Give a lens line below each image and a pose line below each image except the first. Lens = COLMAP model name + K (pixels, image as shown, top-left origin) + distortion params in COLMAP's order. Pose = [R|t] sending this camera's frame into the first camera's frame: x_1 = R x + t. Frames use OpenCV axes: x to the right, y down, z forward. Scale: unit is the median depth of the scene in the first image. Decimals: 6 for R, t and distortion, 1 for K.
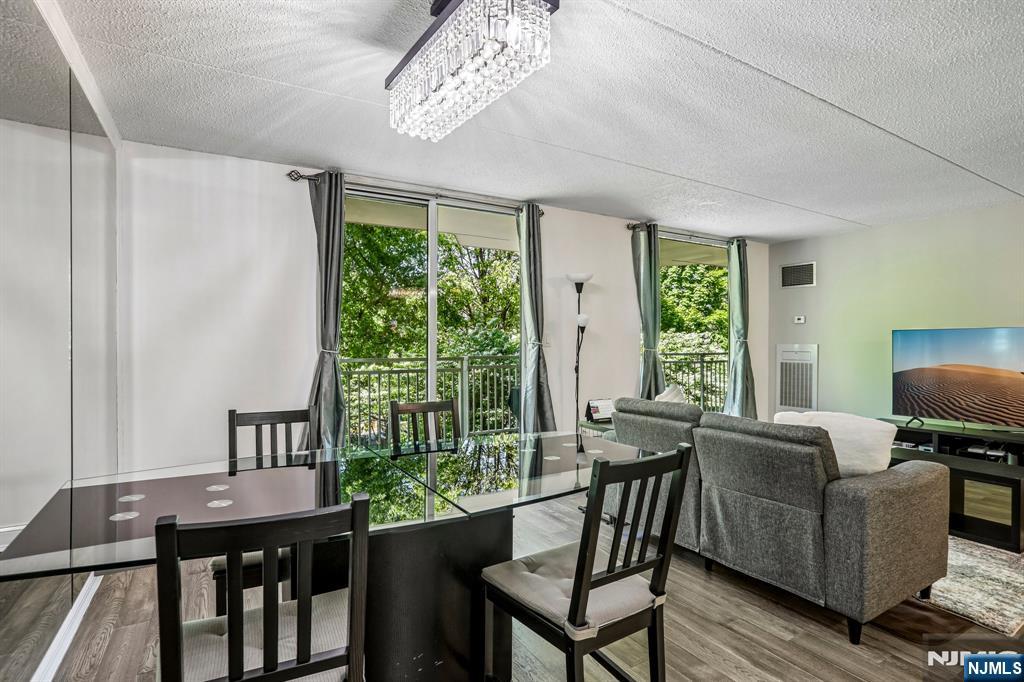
lens RADIAL K [[511.9, 0, 505.0], [0, 511.9, 343.7], [0, 0, 1]] dist [-0.071569, 0.025818]
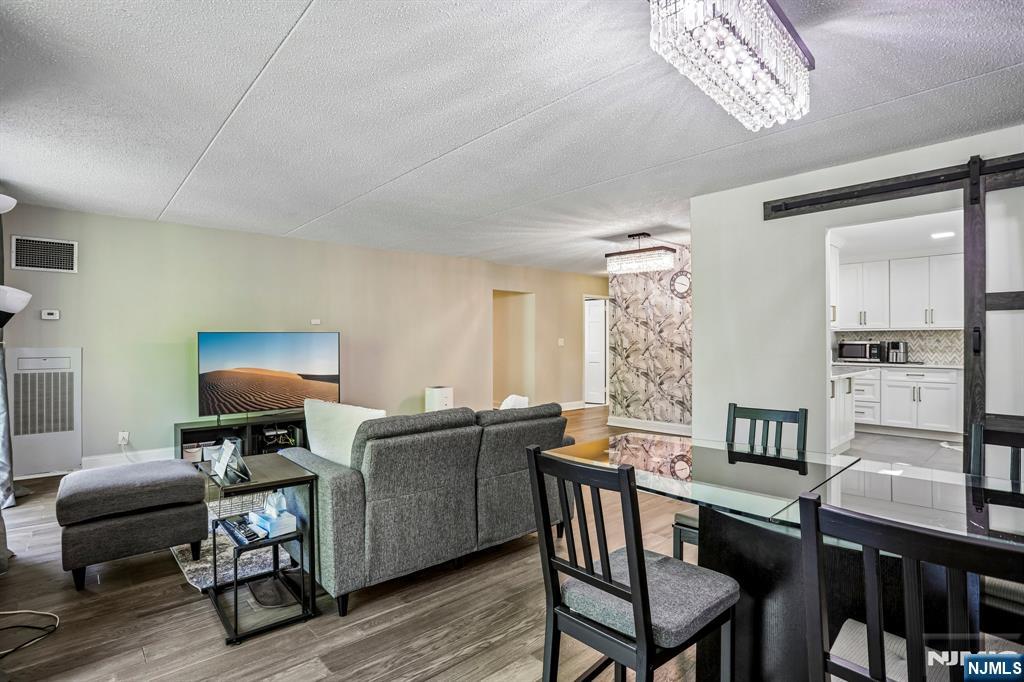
lens RADIAL K [[511.9, 0, 505.0], [0, 511.9, 343.7], [0, 0, 1]] dist [-0.071569, 0.025818]
pose [[-0.195469, -0.002224, 0.980707, -0.337698], [0.005890, 0.999977, 0.003442, -0.004143], [-0.980692, 0.006449, -0.195452, 0.606626]]
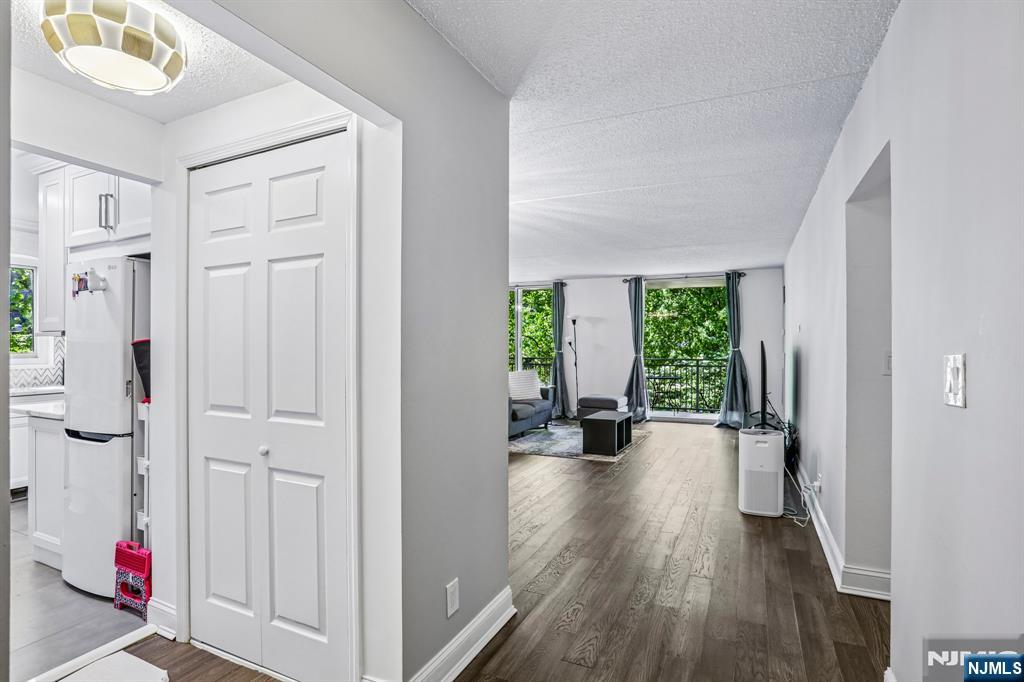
lens RADIAL K [[504.4, 0, 510.7], [0, 504.4, 352.3], [0, 0, 1]] dist [-0.070726, -0.000026]
pose [[0.570554, 0.009893, -0.821200, 1.515024], [-0.000714, 0.999933, 0.011550, -0.016598], [0.821260, -0.006004, 0.570523, -0.279204]]
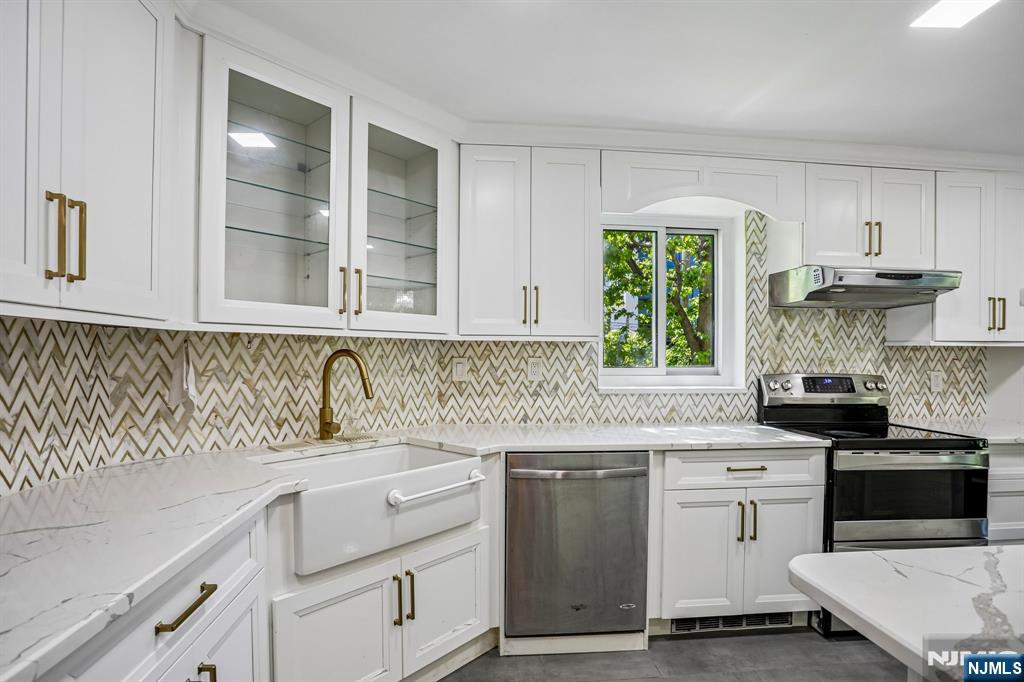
lens RADIAL K [[509.4, 0, 504.0], [0, 509.4, 348.6], [0, 0, 1]] dist [-0.072383, 0.026216]
pose [[-0.429261, -0.015960, -0.903039, 0.857485], [-0.010427, 0.999865, -0.012715, -0.016641], [0.903120, 0.003958, -0.429369, -0.508198]]
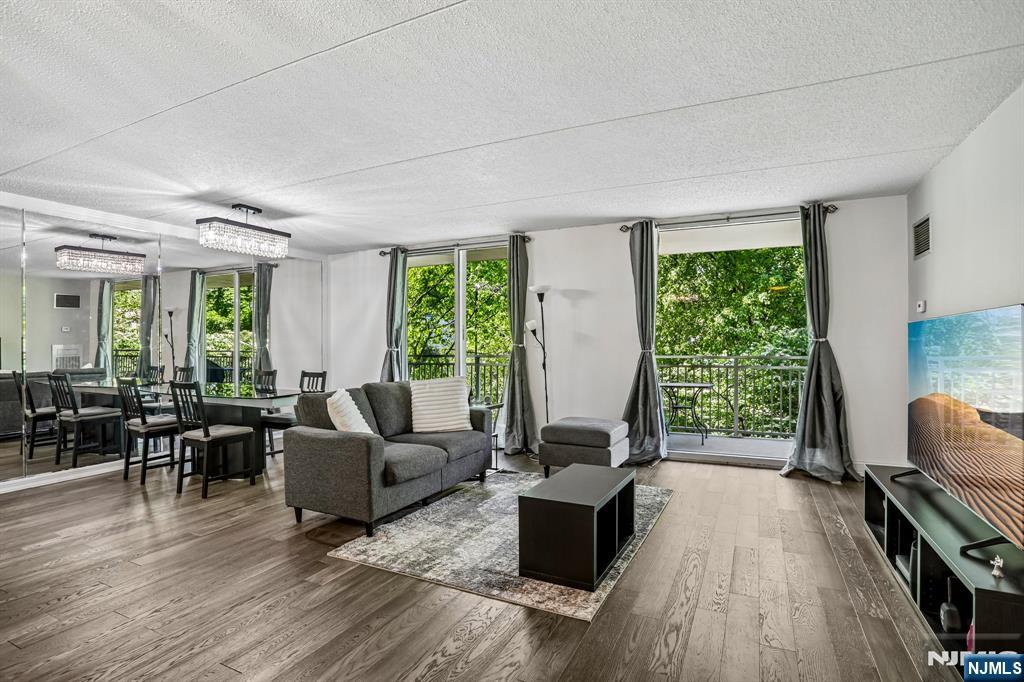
lens RADIAL K [[509.4, 0, 504.0], [0, 509.4, 348.6], [0, 0, 1]] dist [-0.072383, 0.026216]
pose [[0.551766, 0.005241, -0.833982, 1.041223], [0.003918, 0.999953, 0.008876, -0.001168], [0.833990, -0.008165, 0.551720, 0.261848]]
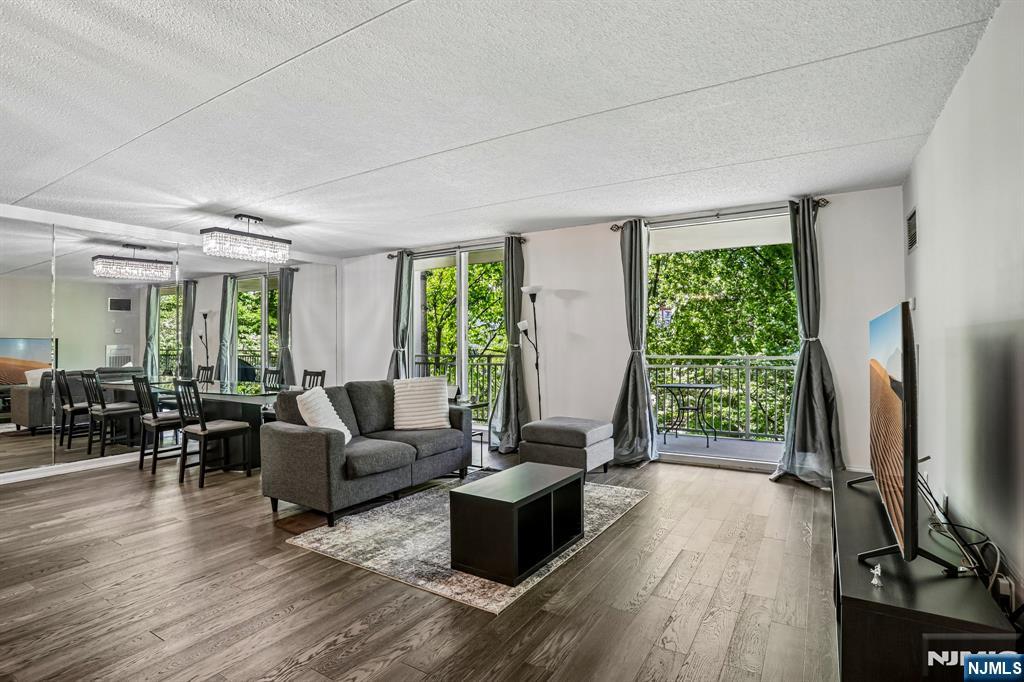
lens RADIAL K [[511.9, 0, 505.0], [0, 511.9, 343.7], [0, 0, 1]] dist [-0.071569, 0.025818]
pose [[0.469236, -0.003131, -0.883067, 1.126328], [0.005894, 0.999983, -0.000414, -0.001882], [0.883053, -0.005010, 0.469246, 0.361170]]
